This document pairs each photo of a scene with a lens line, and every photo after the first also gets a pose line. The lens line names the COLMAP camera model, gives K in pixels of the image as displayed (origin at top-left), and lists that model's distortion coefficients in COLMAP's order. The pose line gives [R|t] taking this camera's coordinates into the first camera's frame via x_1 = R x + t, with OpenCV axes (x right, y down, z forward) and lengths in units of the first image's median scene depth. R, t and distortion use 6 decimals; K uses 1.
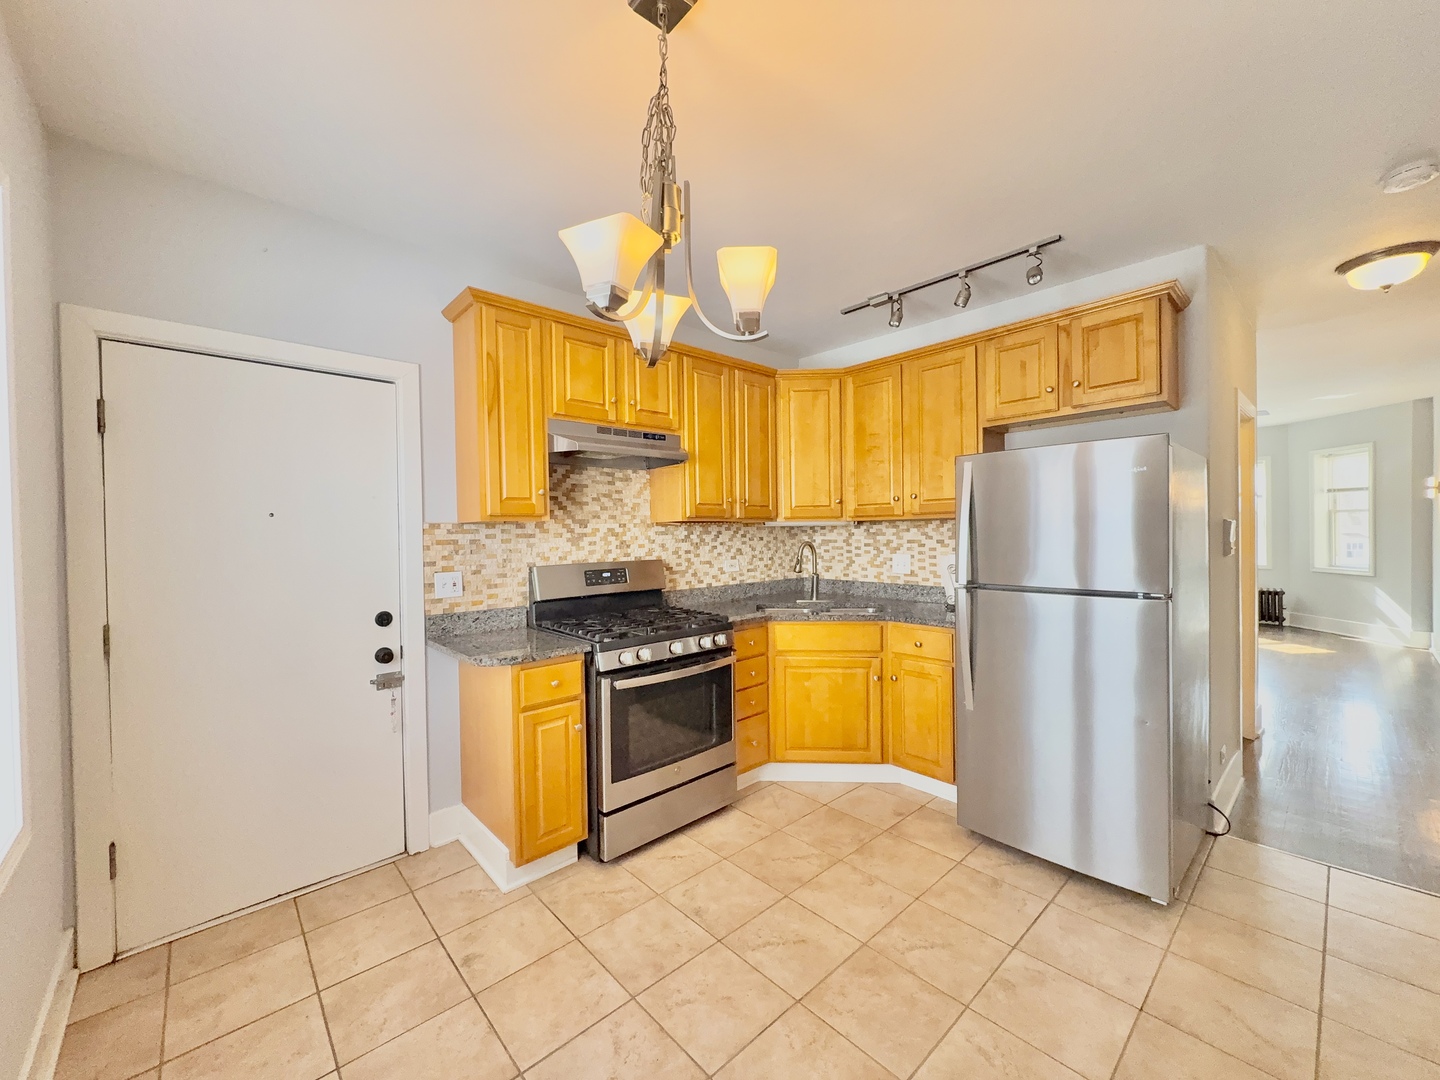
lens RADIAL K [[570.2, 0, 715.3], [0, 570.2, 541.5], [0, 0, 1]] dist [0.001739, 0.000185]
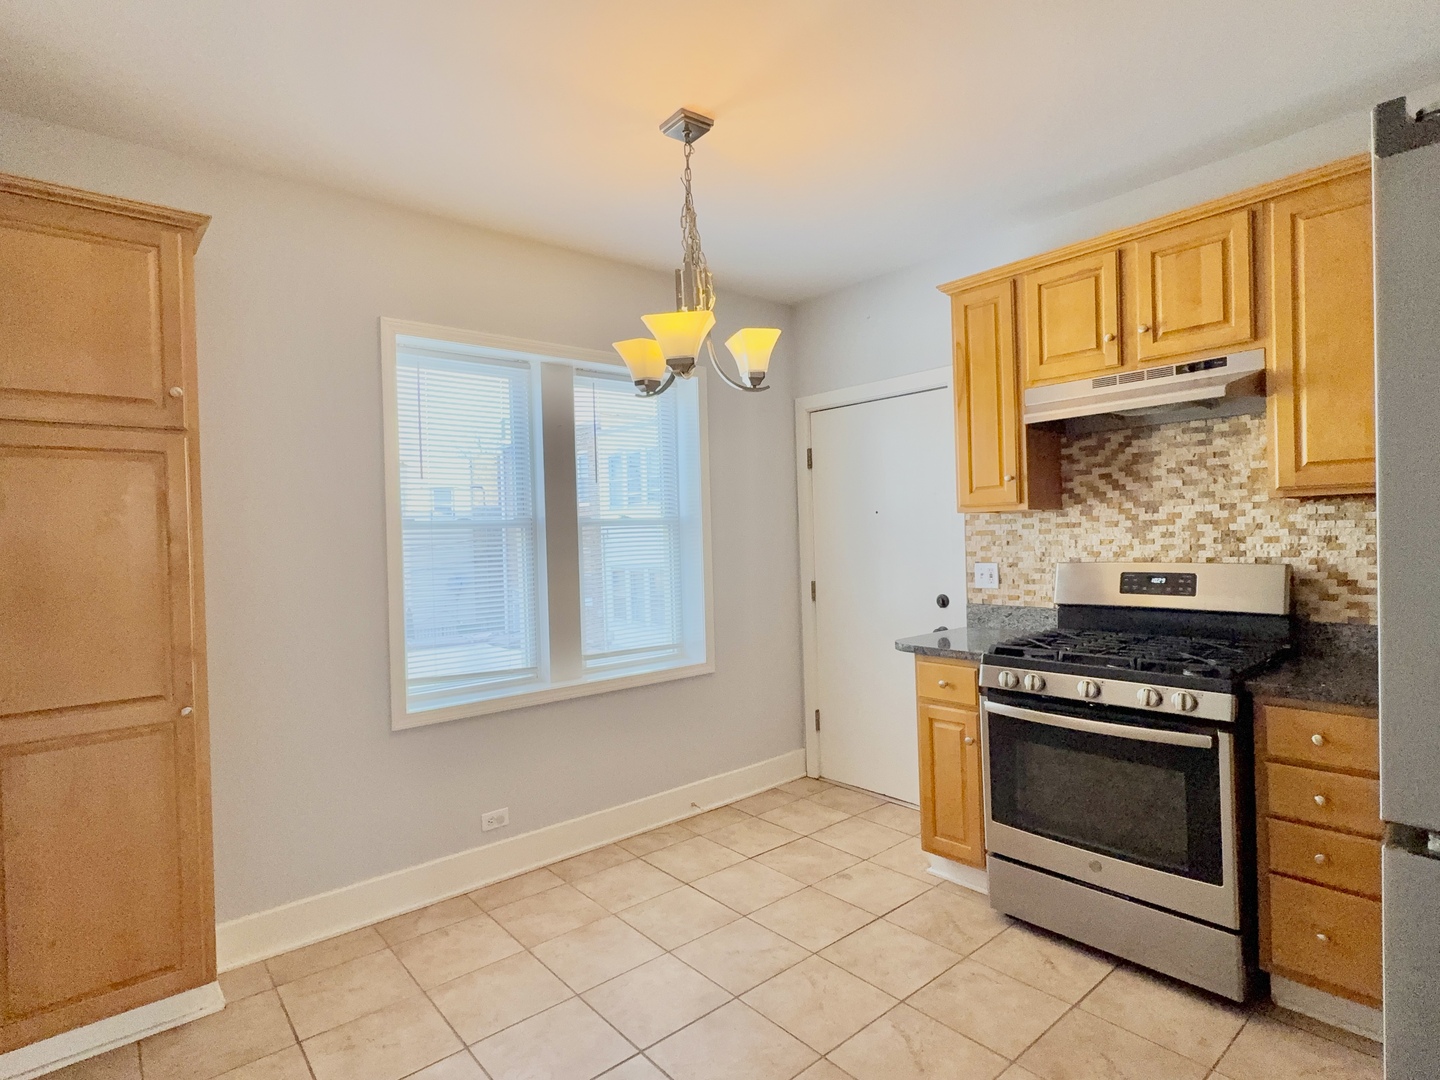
lens RADIAL K [[749.0, 0, 720.8], [0, 749.0, 539.7], [0, 0, 1]] dist [-0.006138, -0.000575]
pose [[-0.034252, 0.019088, -0.999231, 0.735085], [0.010903, 0.999765, 0.018724, -0.014094], [0.999354, -0.010253, -0.034452, 0.502193]]
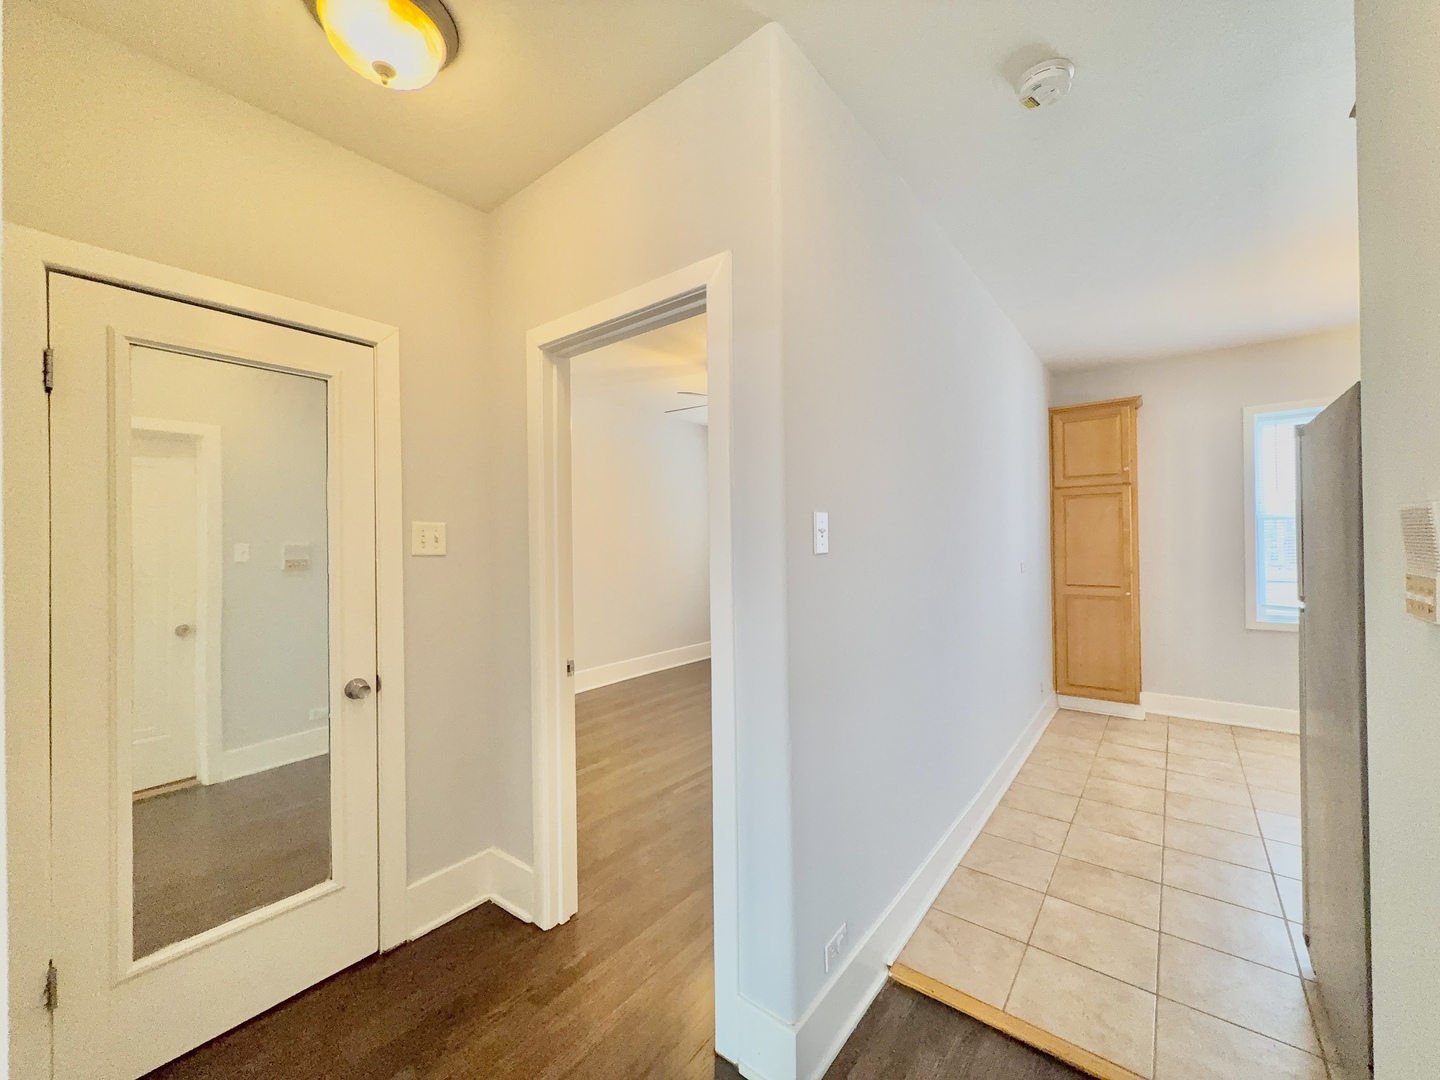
lens RADIAL K [[570.2, 0, 723.6], [0, 570.2, 546.5], [0, 0, 1]] dist [0.001739, 0.000185]
pose [[-0.985826, 0.023423, -0.166130, 2.095979], [0.021334, 0.999669, 0.014347, 0.026764], [0.166411, 0.010599, -0.986000, 2.292392]]
